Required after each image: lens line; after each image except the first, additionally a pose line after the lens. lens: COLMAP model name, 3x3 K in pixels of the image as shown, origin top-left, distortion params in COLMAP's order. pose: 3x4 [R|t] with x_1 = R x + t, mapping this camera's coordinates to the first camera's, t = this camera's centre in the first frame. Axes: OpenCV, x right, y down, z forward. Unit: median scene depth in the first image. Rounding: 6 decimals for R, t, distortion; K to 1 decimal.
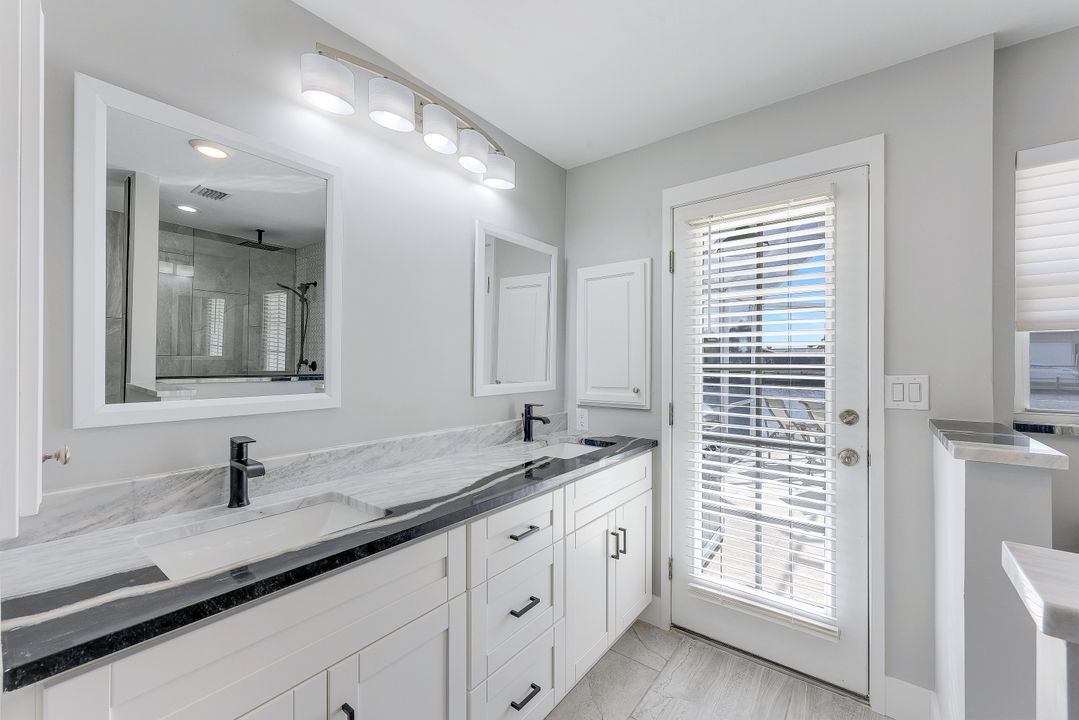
lens RADIAL K [[435.1, 0, 534.9], [0, 435.1, 362.0], [0, 0, 1]] dist [-0.001209, 0.000076]
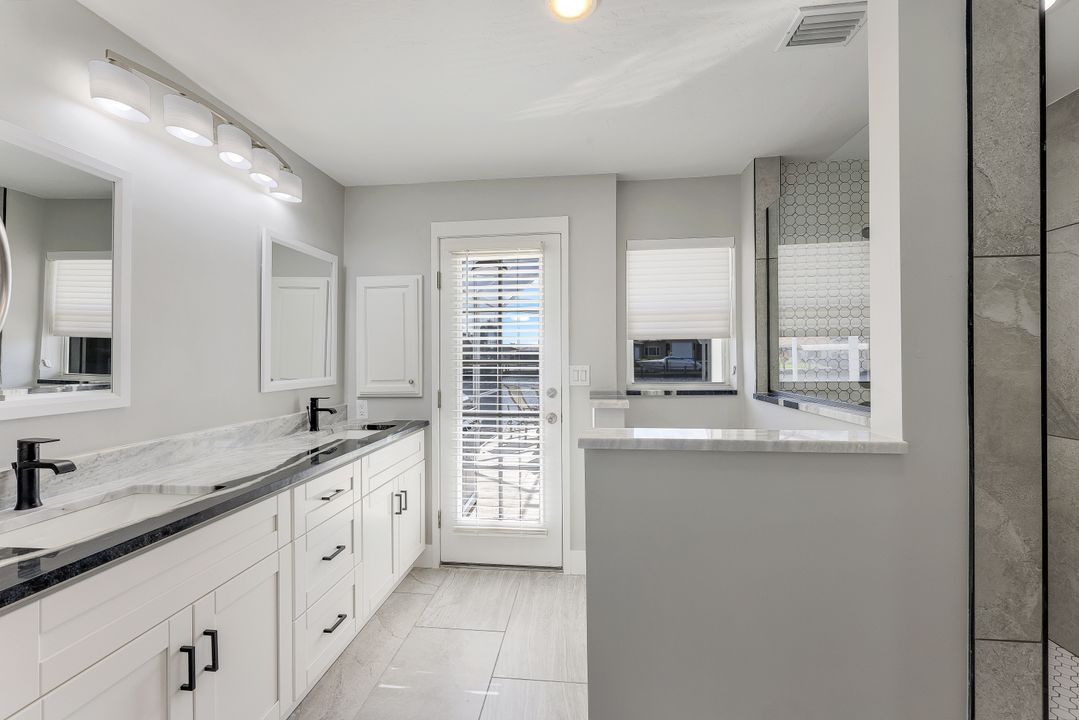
lens RADIAL K [[434.3, 0, 540.2], [0, 434.3, 354.6], [0, 0, 1]] dist [-0.000017, 0.000127]
pose [[0.847998, -0.003920, 0.529984, -0.124826], [0.007501, 0.999961, -0.004606, -0.003733], [-0.529946, 0.007882, 0.847995, -0.271922]]
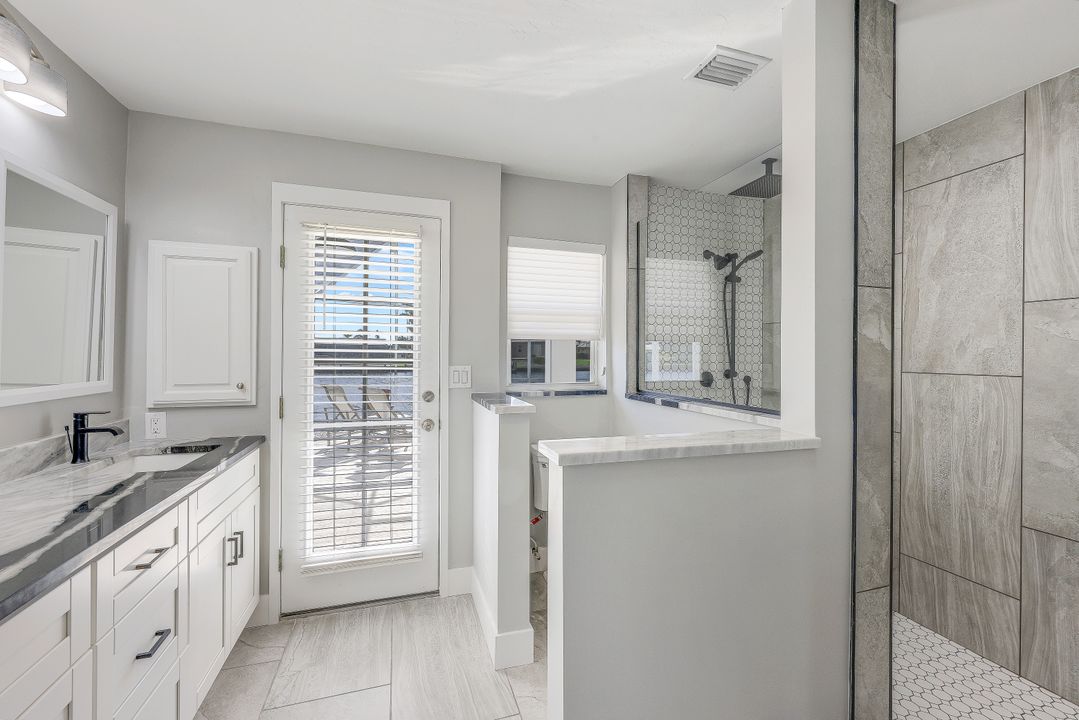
lens RADIAL K [[442.2, 0, 541.8], [0, 442.2, 352.3], [0, 0, 1]] dist [0.001507, 0.000331]
pose [[0.562425, 0.006921, 0.826819, -0.219787], [-0.009878, 0.999950, -0.001651, -0.014270], [-0.826789, -0.007239, 0.562466, -0.085593]]
